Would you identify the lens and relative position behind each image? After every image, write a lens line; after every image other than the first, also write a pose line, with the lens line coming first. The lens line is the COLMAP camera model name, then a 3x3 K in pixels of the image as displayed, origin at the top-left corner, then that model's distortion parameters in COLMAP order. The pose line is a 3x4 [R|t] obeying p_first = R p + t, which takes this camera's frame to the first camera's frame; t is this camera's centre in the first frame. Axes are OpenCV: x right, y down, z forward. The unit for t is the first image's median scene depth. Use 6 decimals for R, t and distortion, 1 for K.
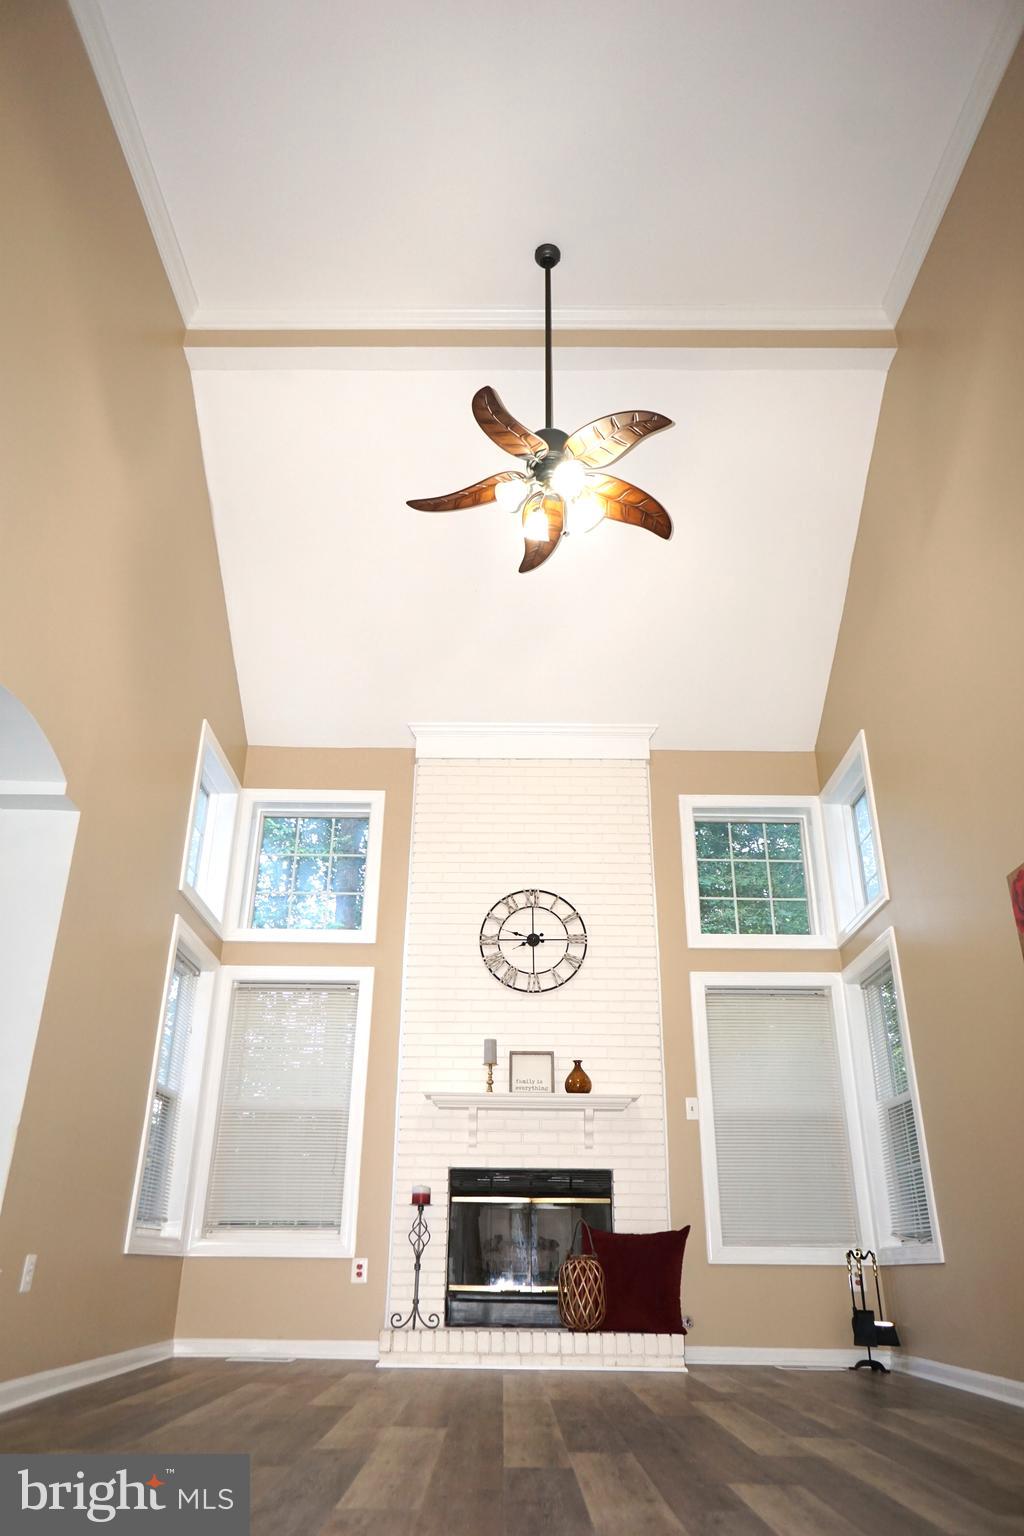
lens RADIAL K [[1044.1, 0, 509.4], [0, 1044.1, 788.6], [0, 0, 1]] dist [-0.055384, 0.090855]
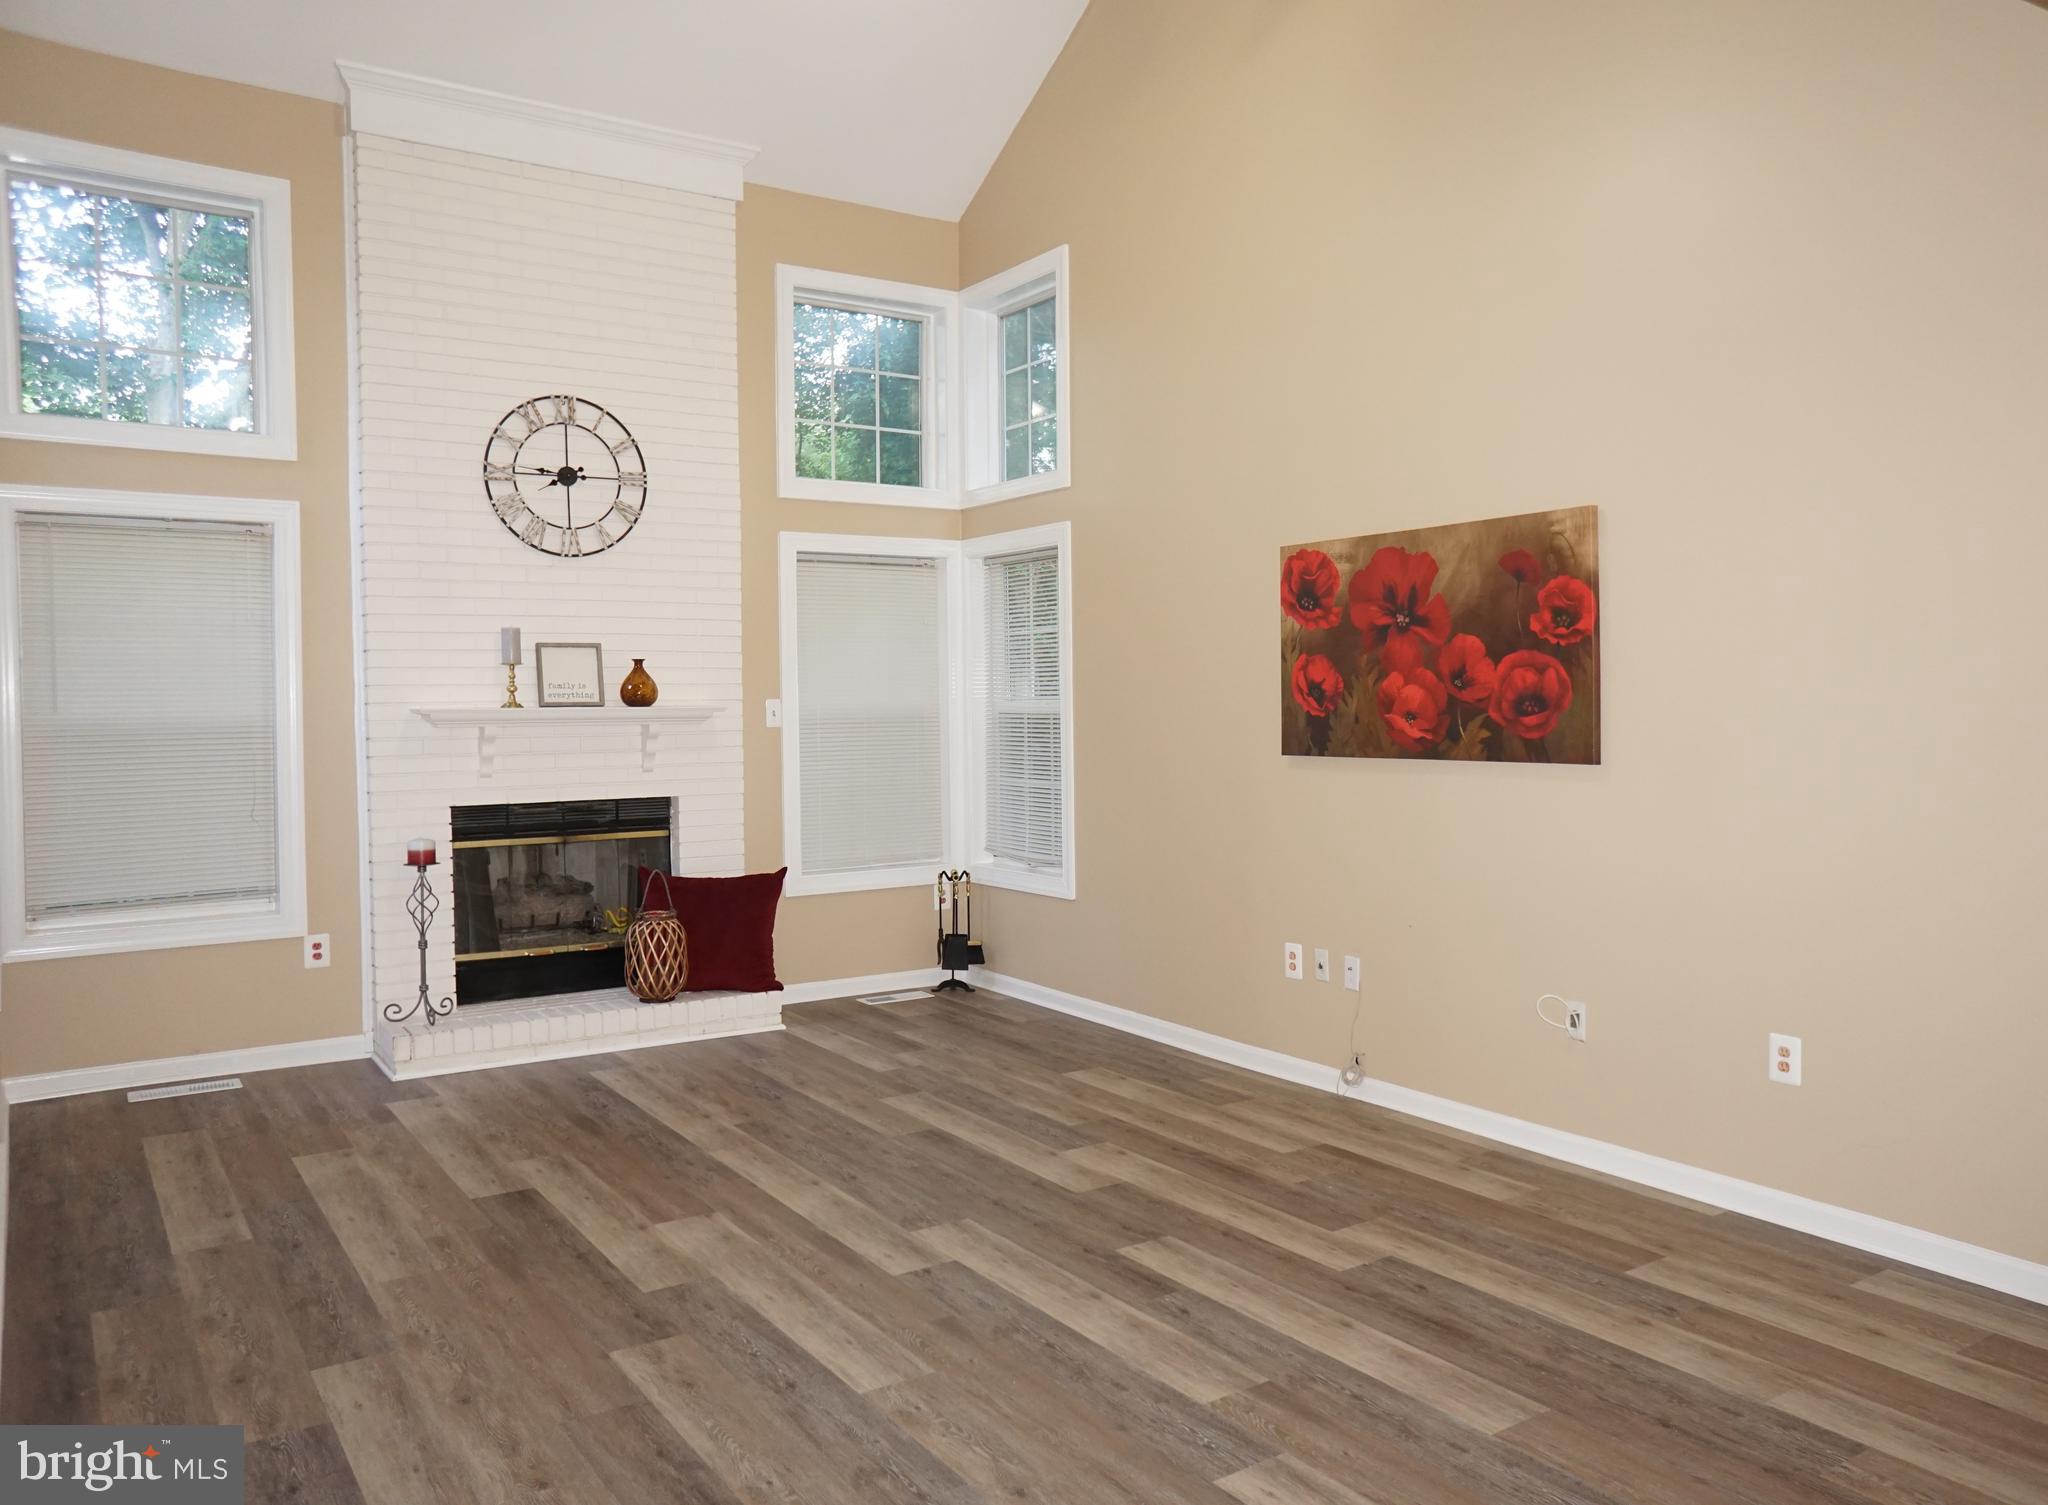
lens RADIAL K [[1527.0, 0, 1094.2], [0, 1527.0, 745.7], [0, 0, 1]] dist [-0.065600, 0.094805]
pose [[0.819022, -0.036002, 0.572631, -0.280066], [-0.227300, 0.896015, 0.381435, -0.156132], [-0.526819, -0.442562, 0.725673, 0.048435]]
